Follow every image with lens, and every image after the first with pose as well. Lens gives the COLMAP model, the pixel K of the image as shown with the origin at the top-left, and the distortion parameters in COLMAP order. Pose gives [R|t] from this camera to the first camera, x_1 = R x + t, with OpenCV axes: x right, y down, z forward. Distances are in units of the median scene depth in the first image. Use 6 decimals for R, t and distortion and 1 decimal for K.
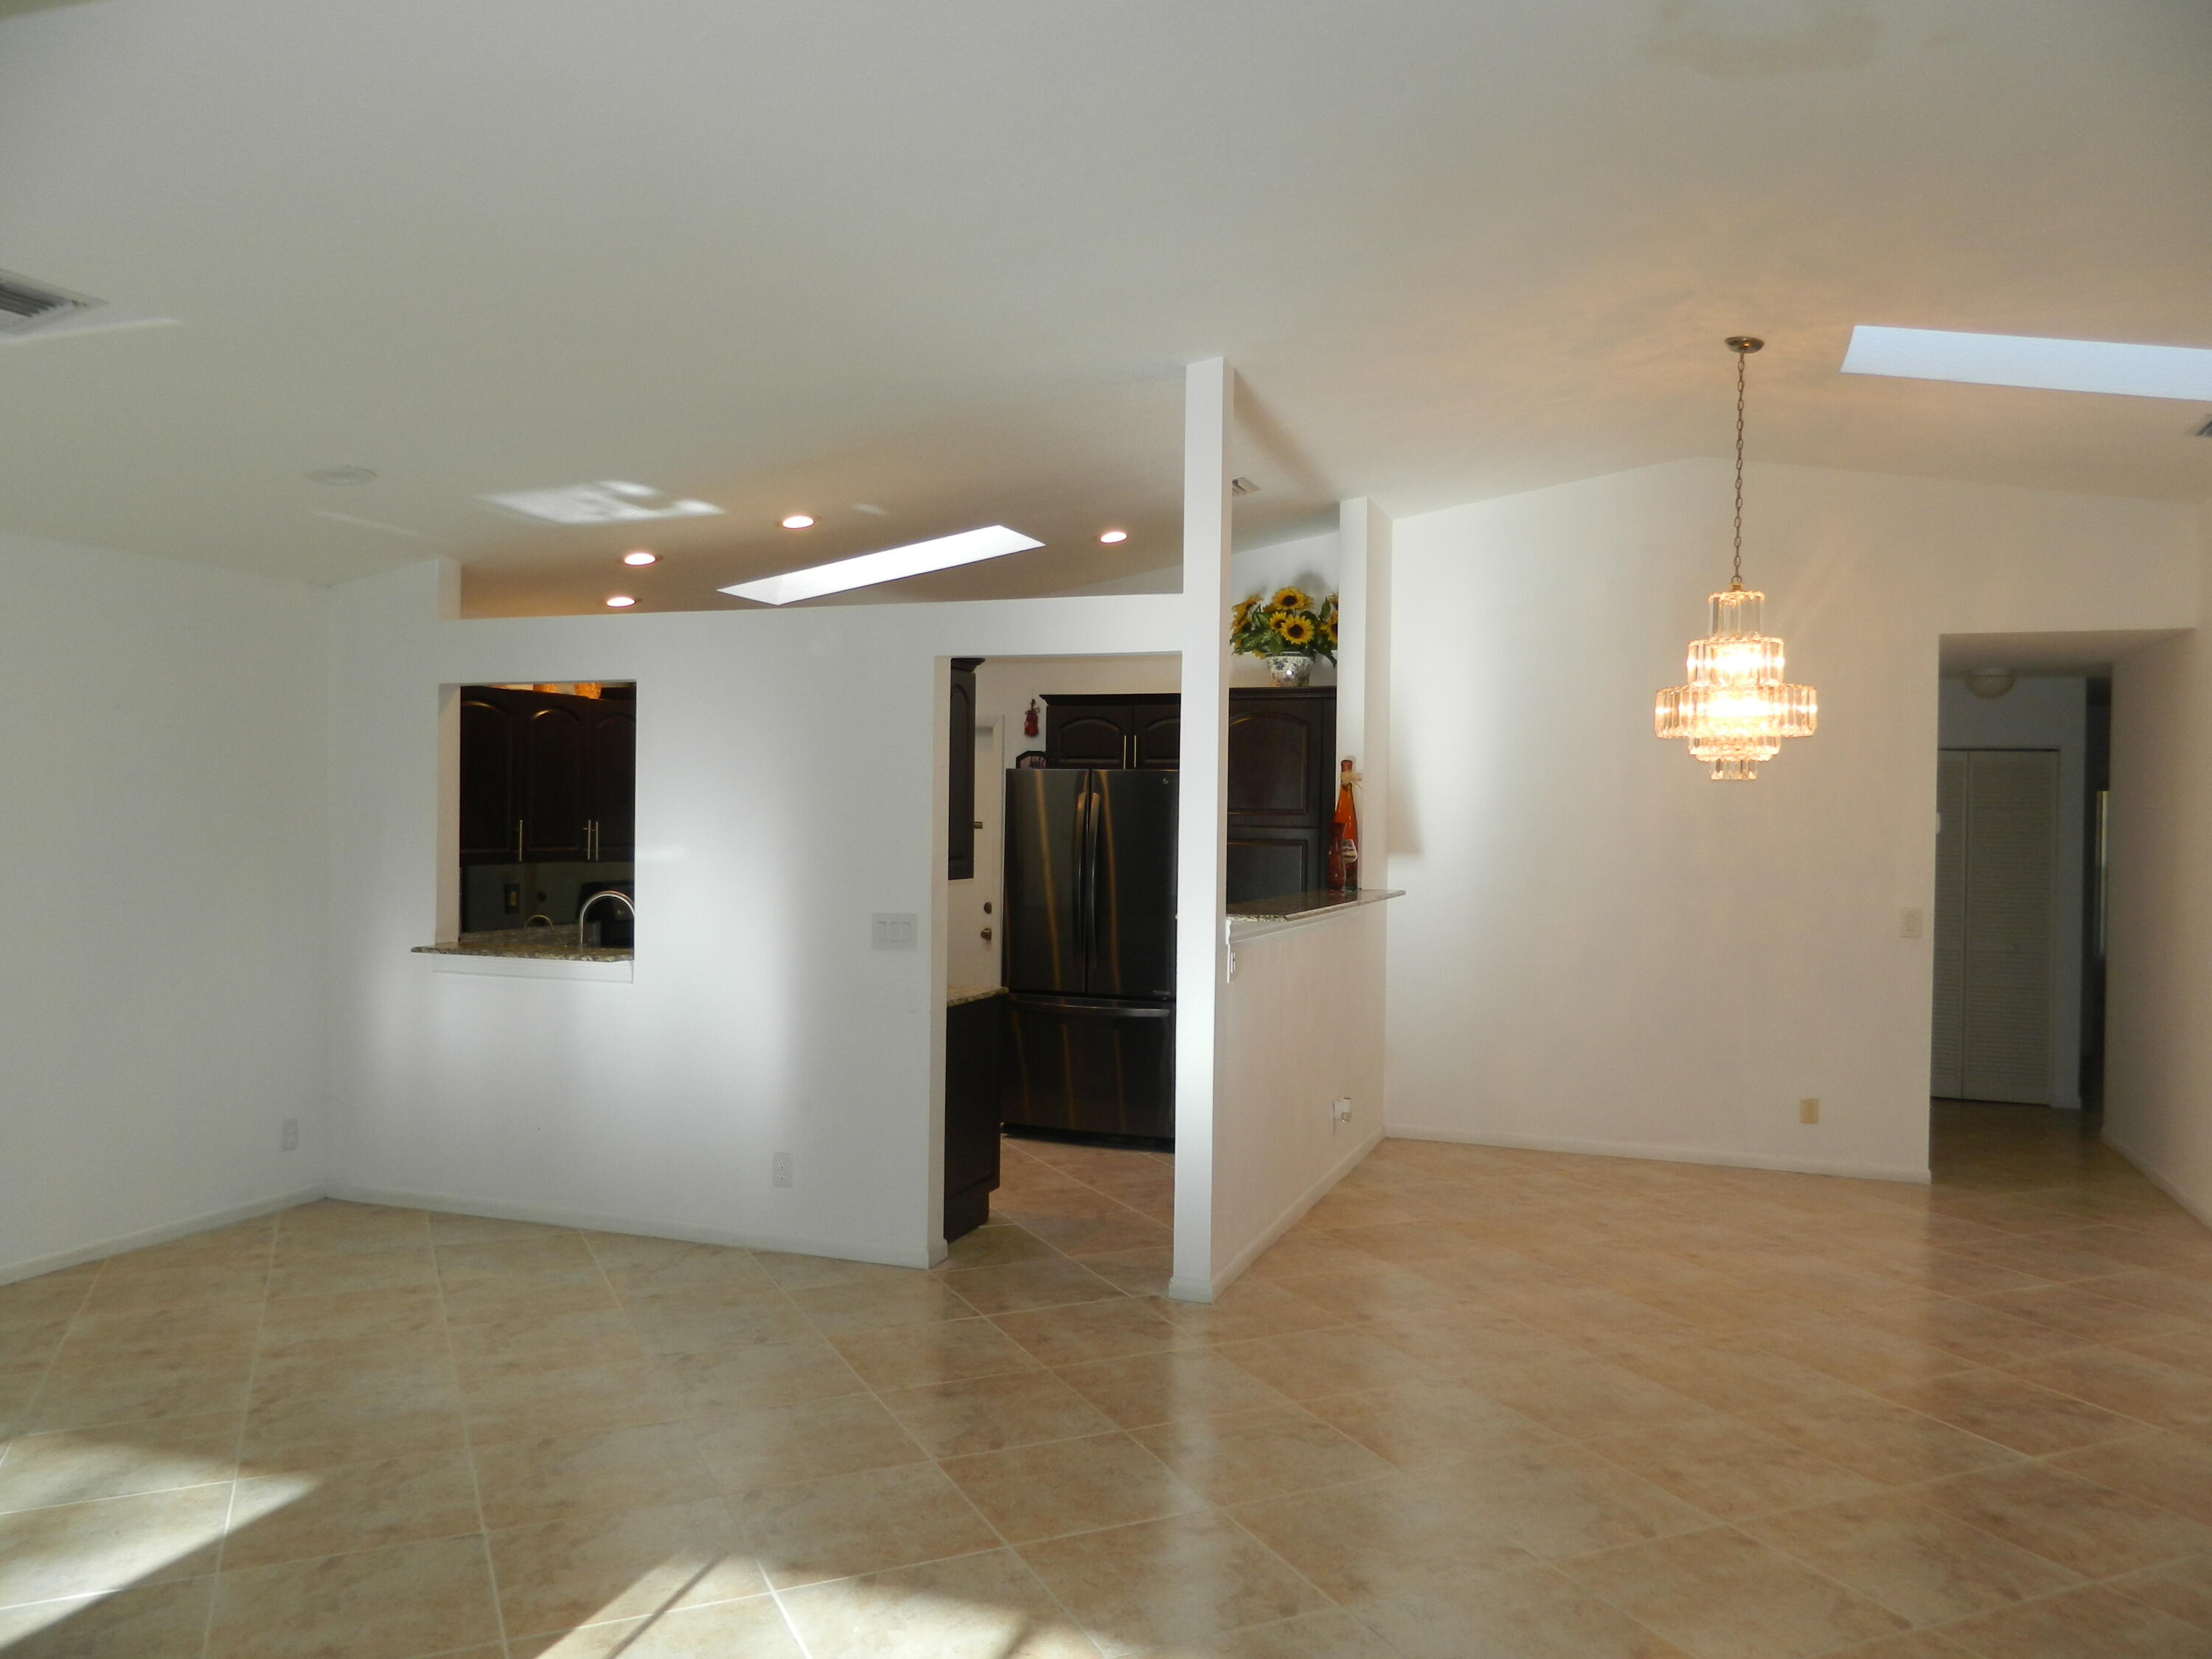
lens RADIAL K [[1639.3, 0, 1112.2], [0, 1639.3, 843.2], [0, 0, 1]] dist [0.017450, -0.020330]
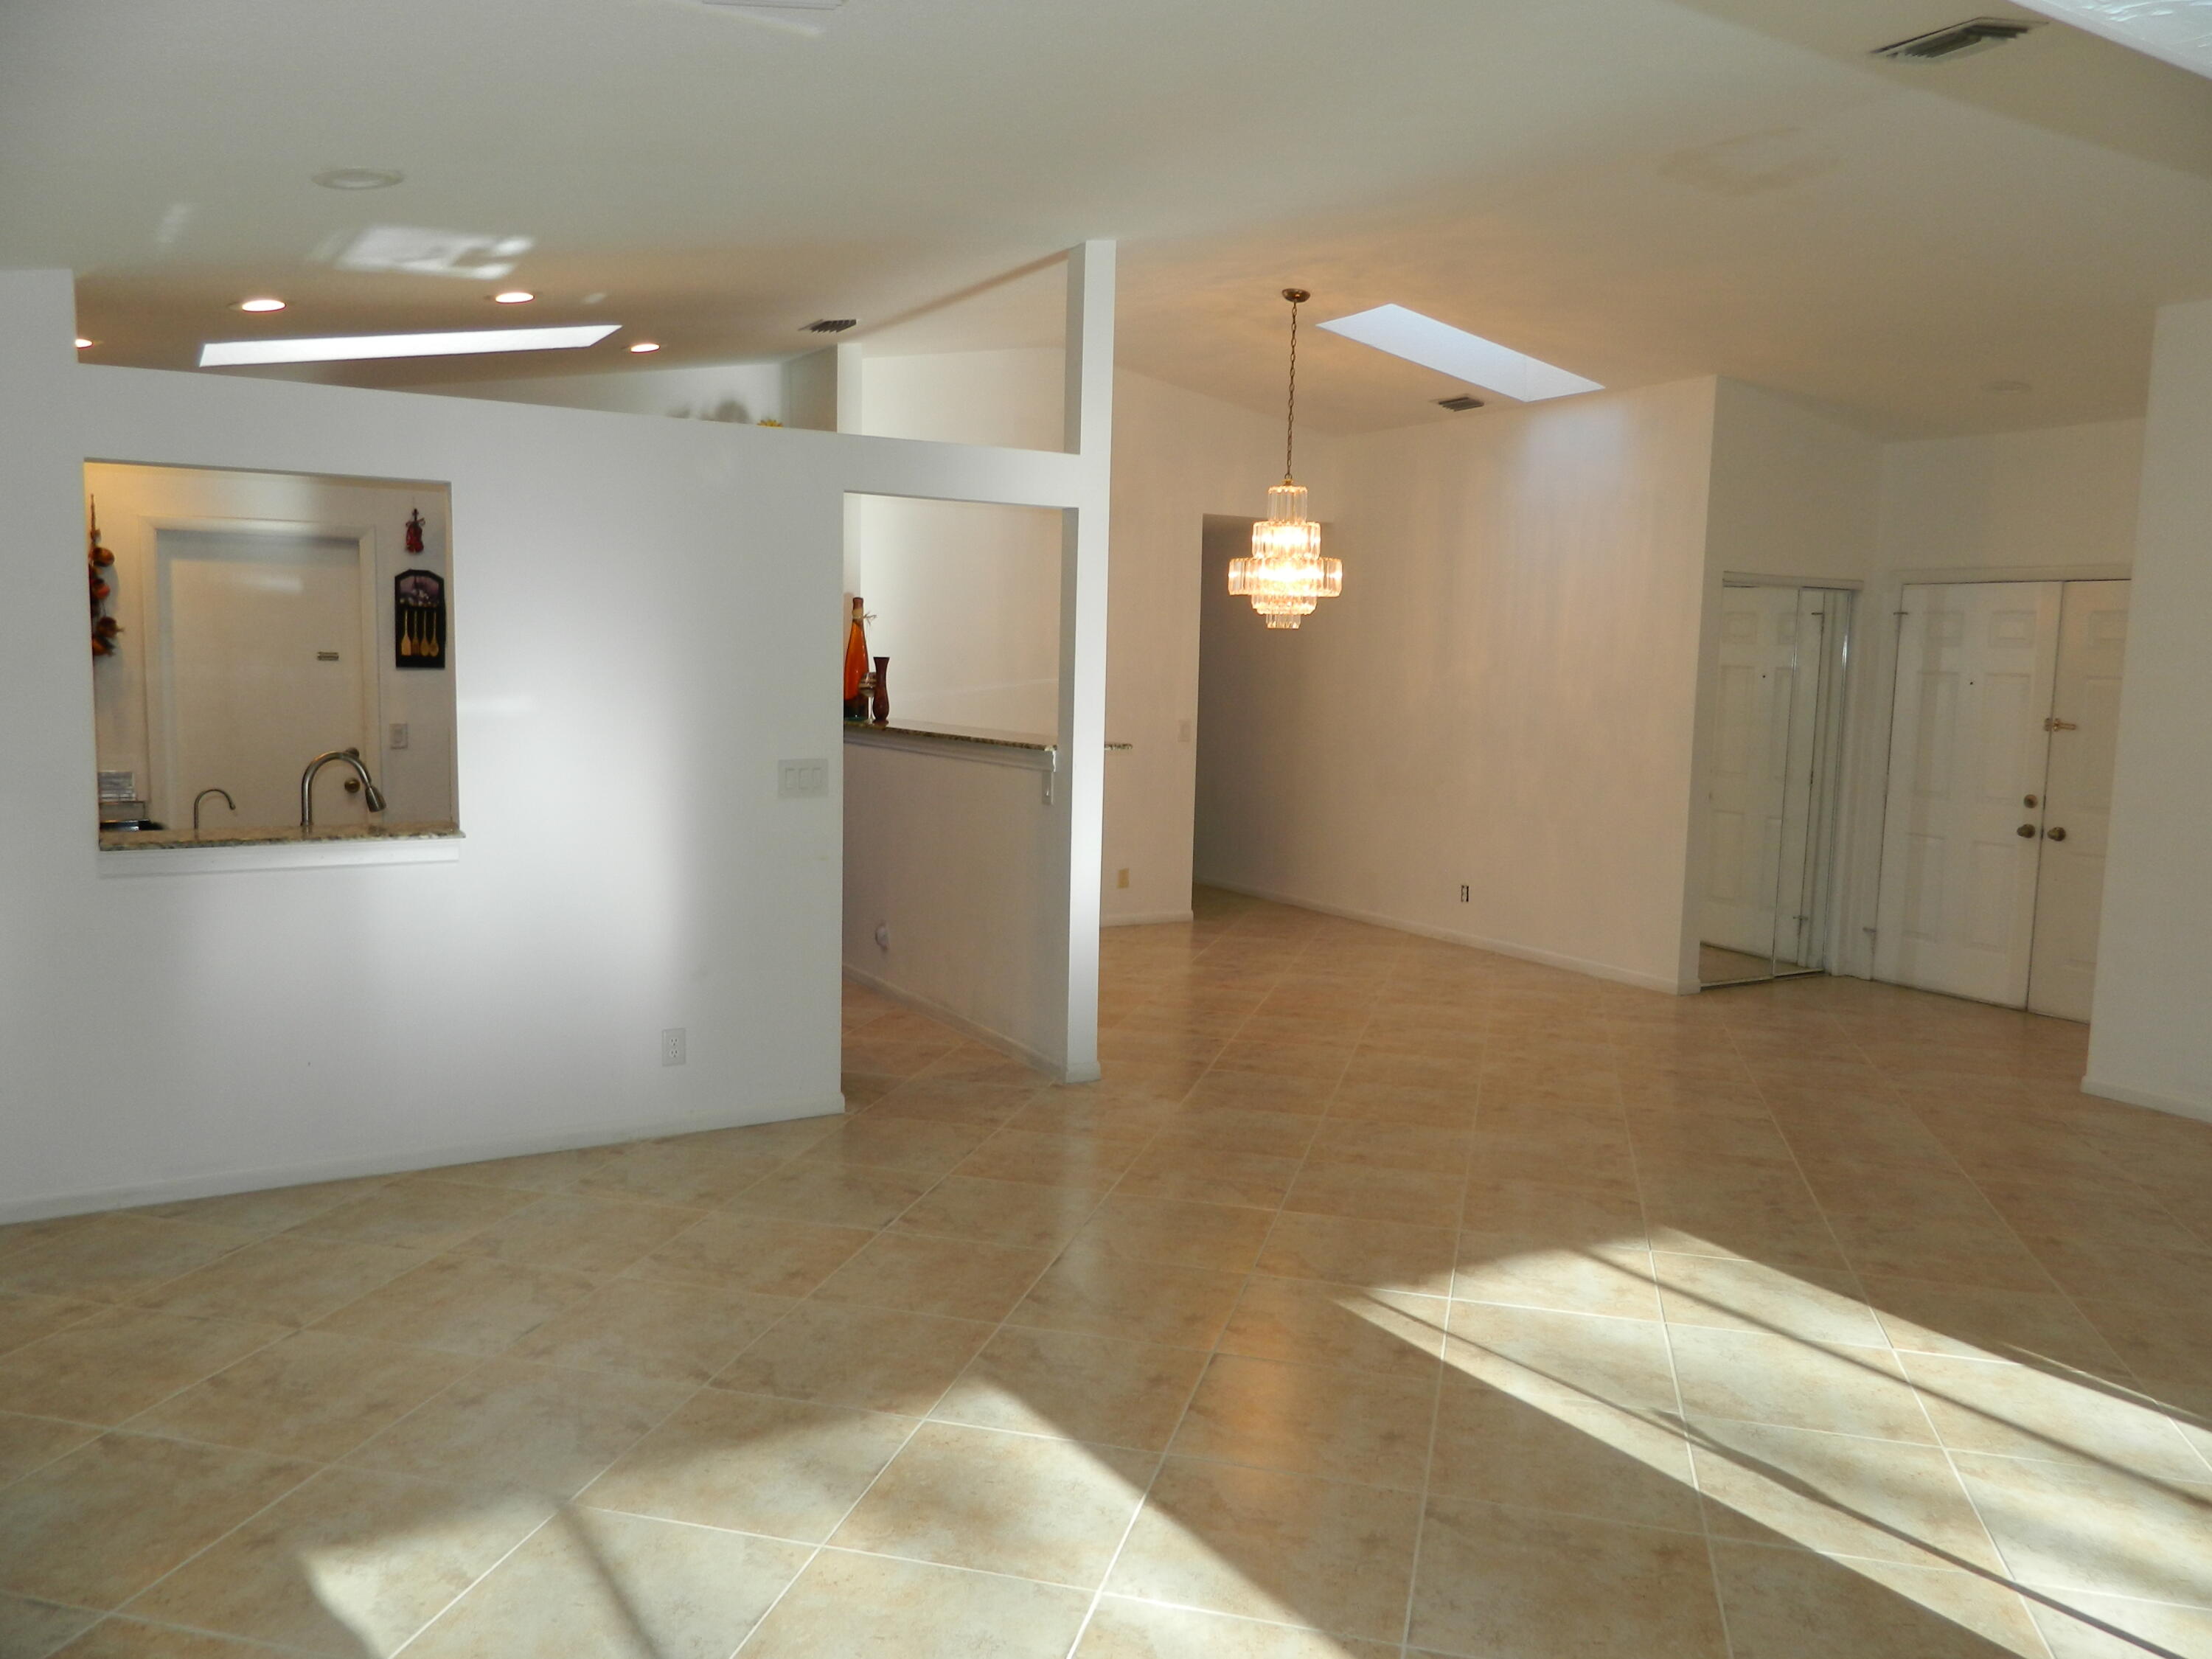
lens RADIAL K [[1639.3, 0, 1105.2], [0, 1639.3, 823.0], [0, 0, 1]] dist [0.017450, -0.020330]
pose [[0.640603, -0.080910, 0.763598, -0.757550], [0.002762, 0.994670, 0.103077, -0.018805], [-0.767867, -0.063922, 0.637412, 0.250752]]
